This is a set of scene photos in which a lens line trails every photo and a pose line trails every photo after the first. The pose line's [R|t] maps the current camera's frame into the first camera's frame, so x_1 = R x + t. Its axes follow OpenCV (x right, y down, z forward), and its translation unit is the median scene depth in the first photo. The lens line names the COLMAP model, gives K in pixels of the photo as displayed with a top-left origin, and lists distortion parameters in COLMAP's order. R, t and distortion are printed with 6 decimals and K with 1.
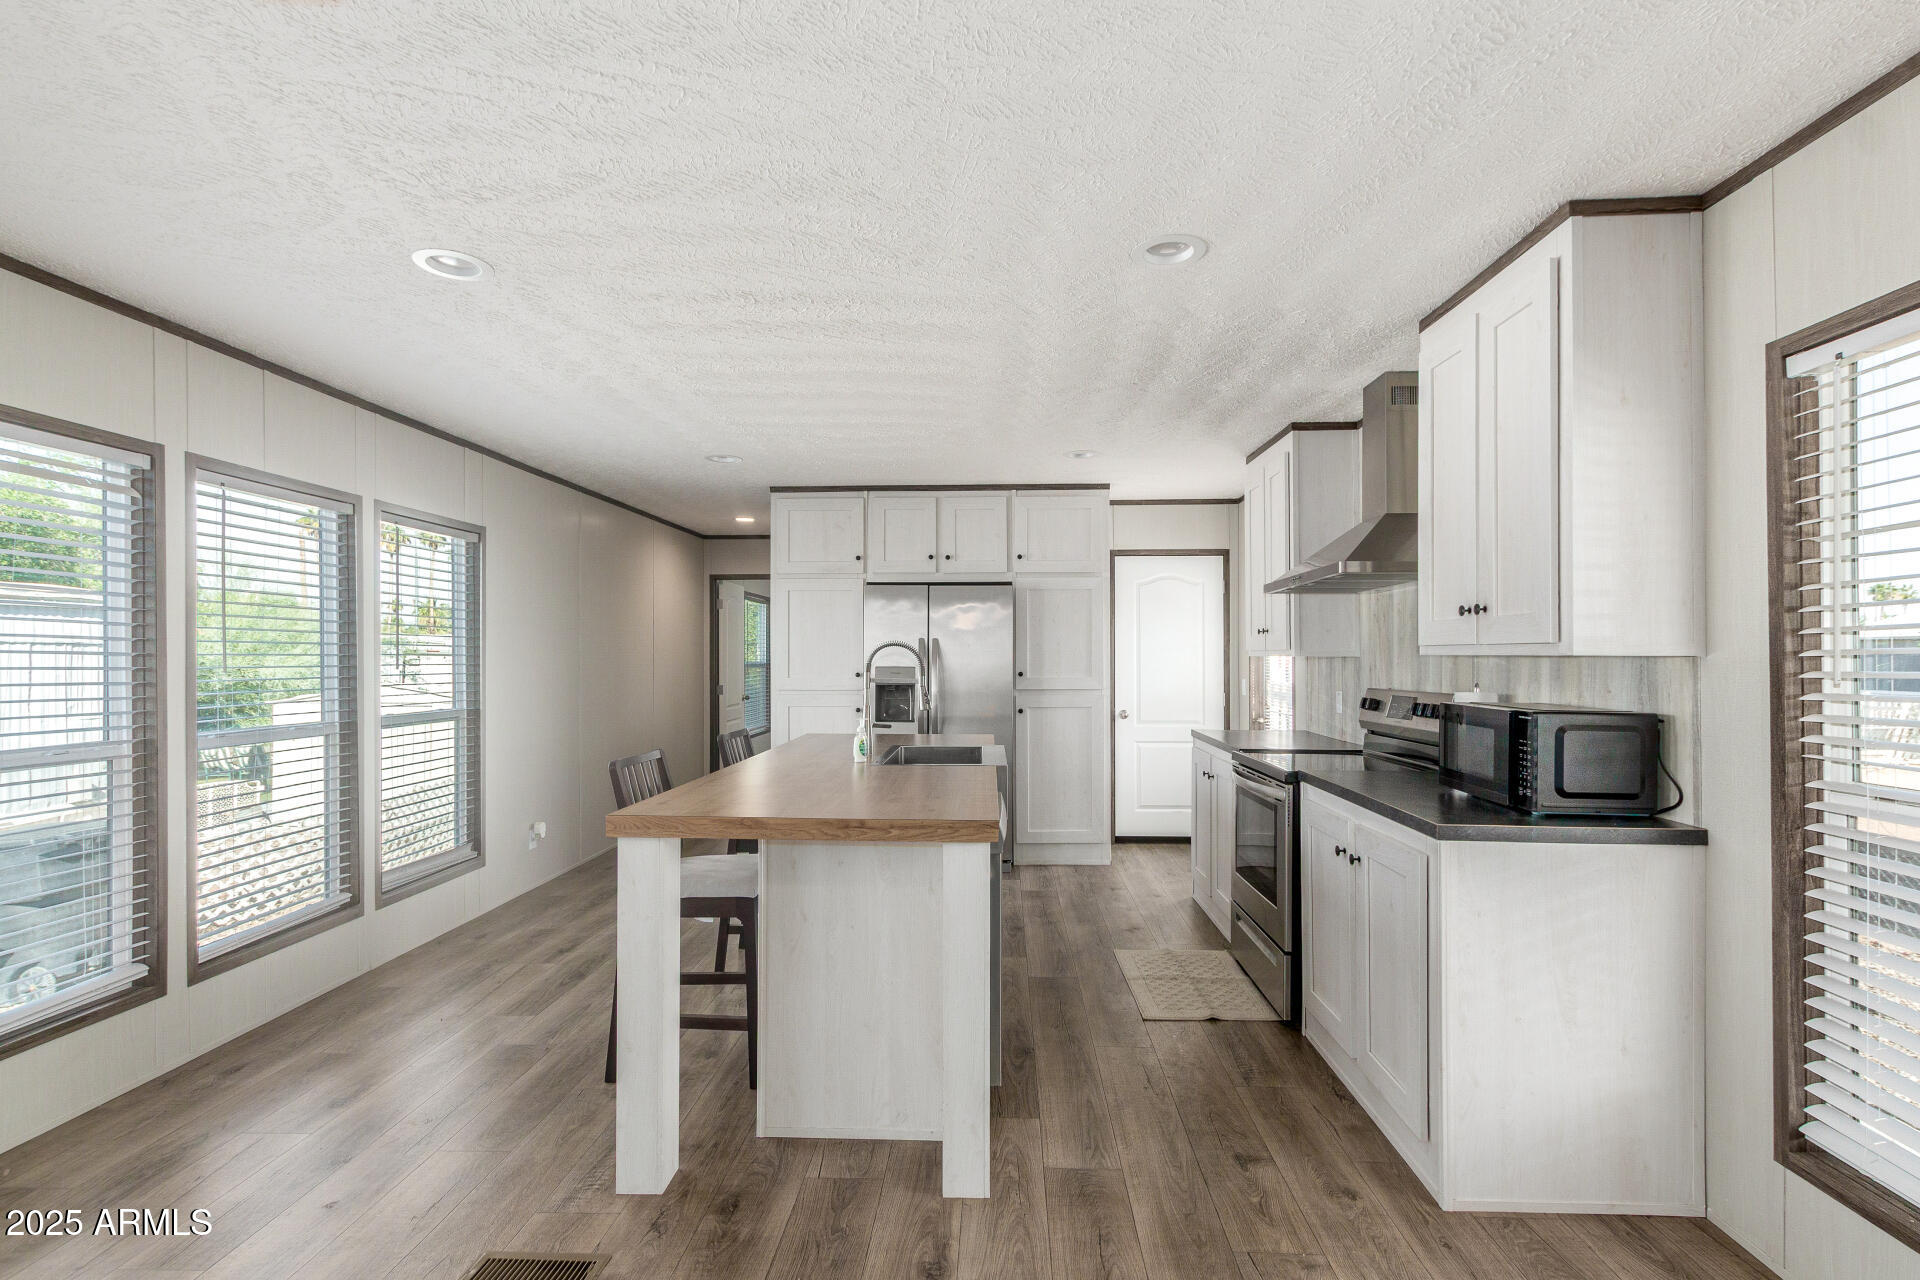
lens RADIAL K [[896.8, 0, 977.6], [0, 896.8, 652.7], [0, 0, 1]] dist [0.012537, -0.005346]
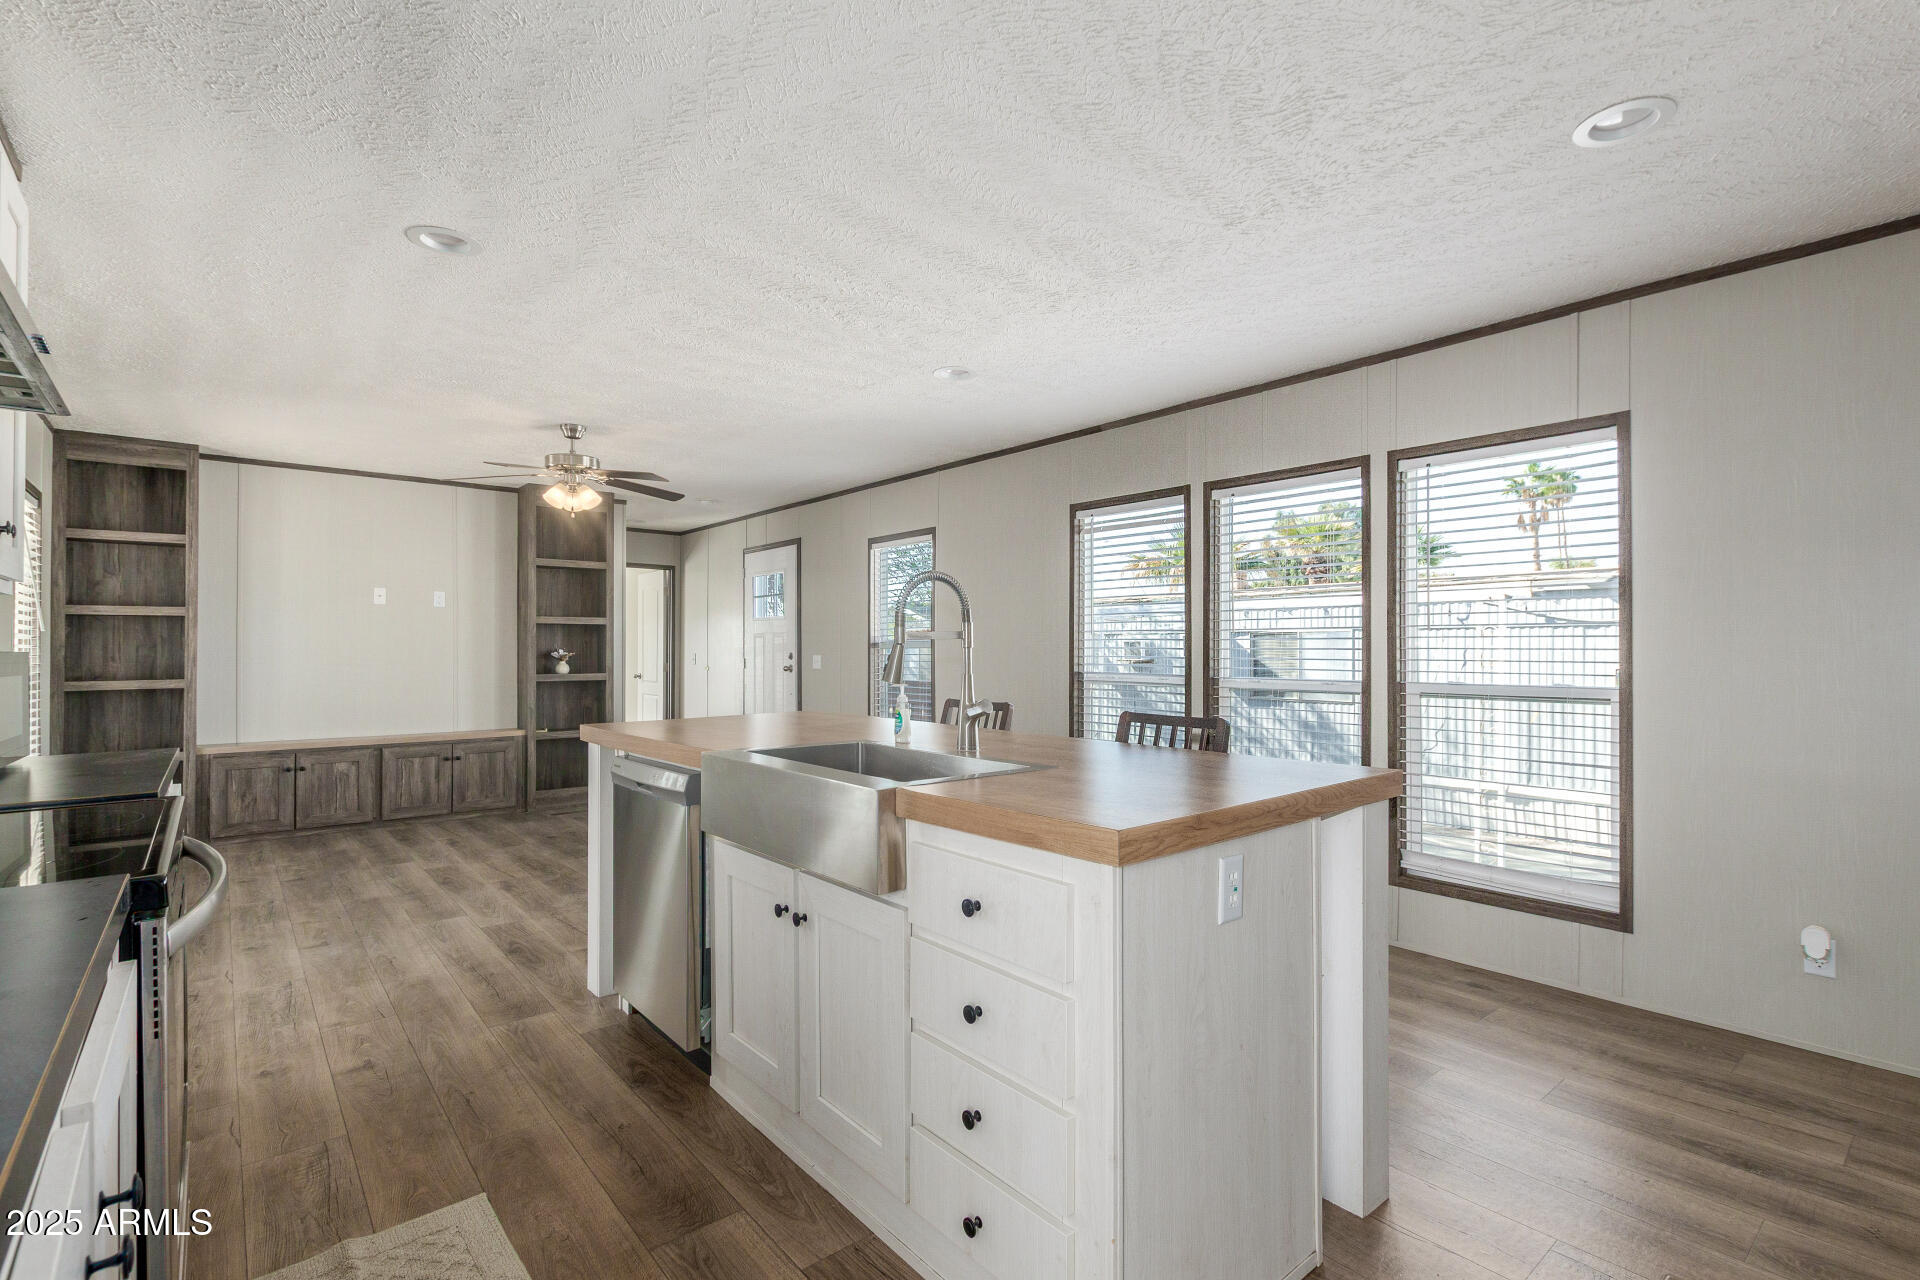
lens RADIAL K [[896.8, 0, 964.4], [0, 896.8, 640.6], [0, 0, 1]] dist [0.012537, -0.005346]
pose [[-0.754641, -0.009573, -0.656068, 0.222037], [-0.000523, 0.999902, -0.013989, 0.032507], [0.656138, -0.010213, -0.754572, 1.087352]]
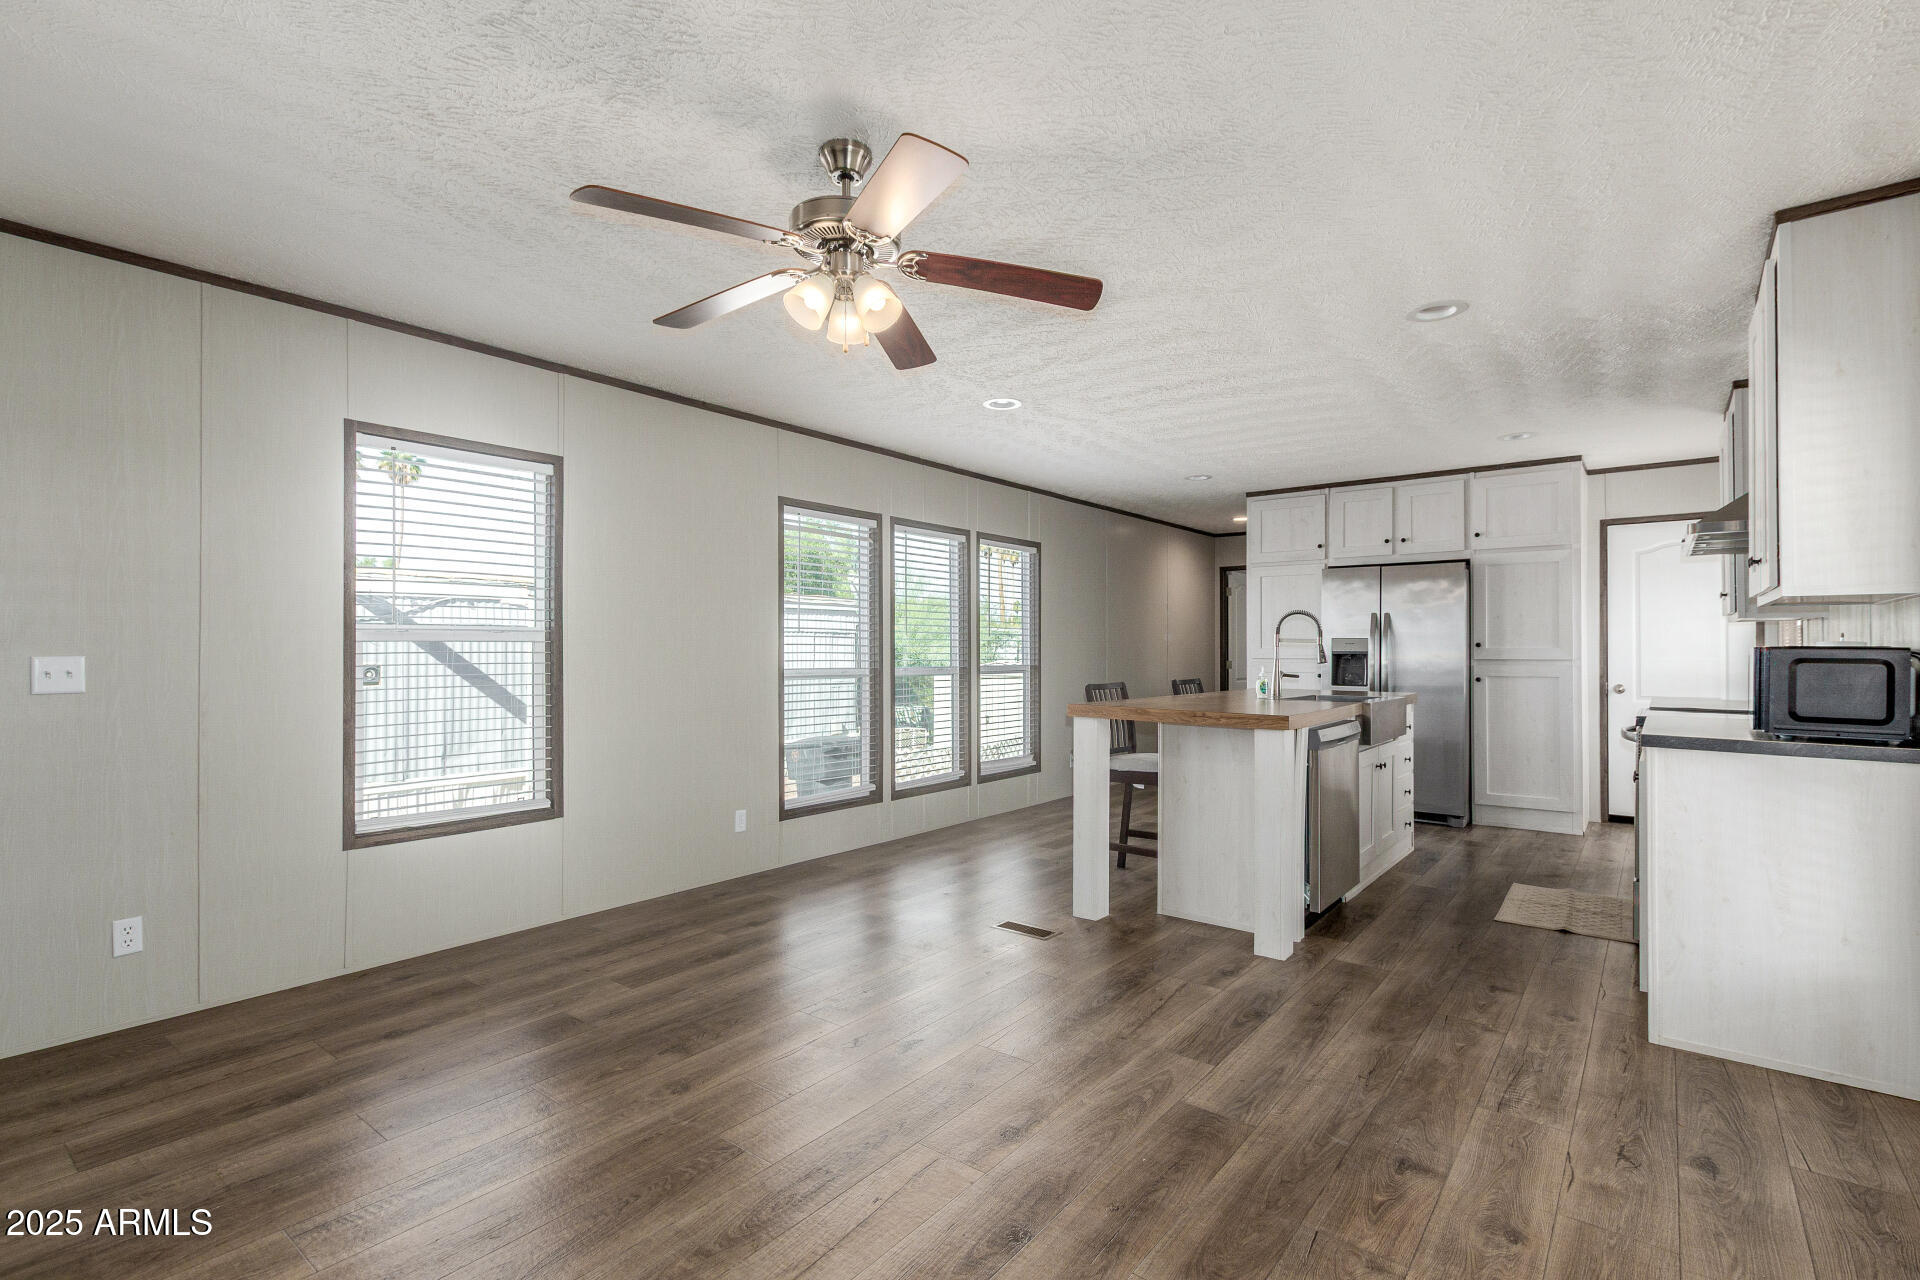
lens RADIAL K [[896.8, 0, 955.7], [0, 896.8, 647.9], [0, 0, 1]] dist [0.012537, -0.005346]
pose [[0.800073, 0.001946, -0.599899, 0.215040], [-0.001377, 0.999998, 0.001407, 0.029995], [0.599901, -0.000300, 0.800074, -0.252502]]
